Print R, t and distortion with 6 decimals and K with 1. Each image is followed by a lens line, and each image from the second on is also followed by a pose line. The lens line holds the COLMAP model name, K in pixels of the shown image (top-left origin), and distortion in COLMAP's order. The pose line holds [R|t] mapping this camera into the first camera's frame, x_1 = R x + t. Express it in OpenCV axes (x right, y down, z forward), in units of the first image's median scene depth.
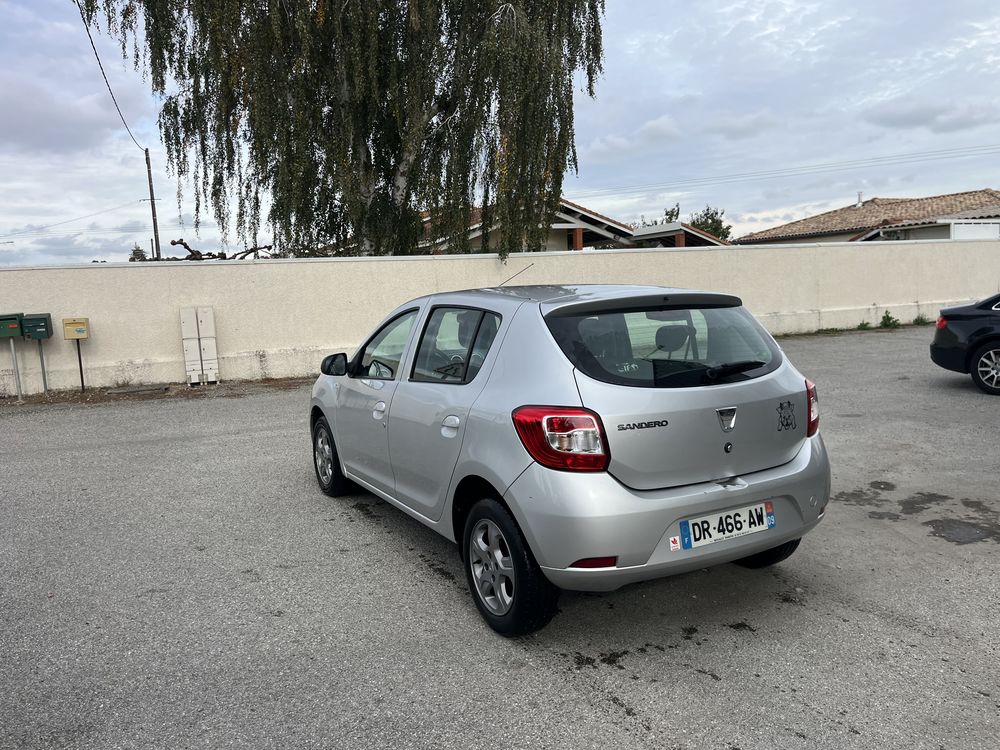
lens RADIAL K [[759.6, 0, 498.5], [0, 759.6, 394.1], [0, 0, 1]] dist [0.070233, -0.096635]
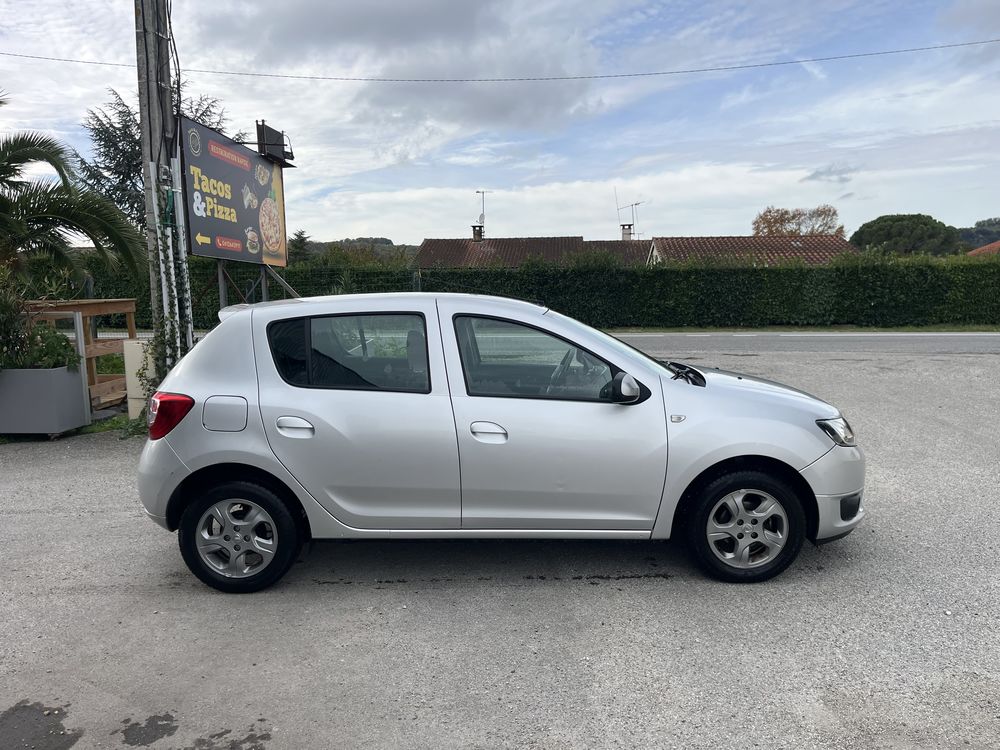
lens RADIAL K [[759.6, 0, 505.8], [0, 759.6, 370.6], [0, 0, 1]] dist [0.070233, -0.096635]
pose [[-0.485294, 0.139847, -0.863095, 0.793433], [-0.088981, 0.974102, 0.207865, -0.232430], [0.869811, 0.177675, -0.460282, 1.383923]]
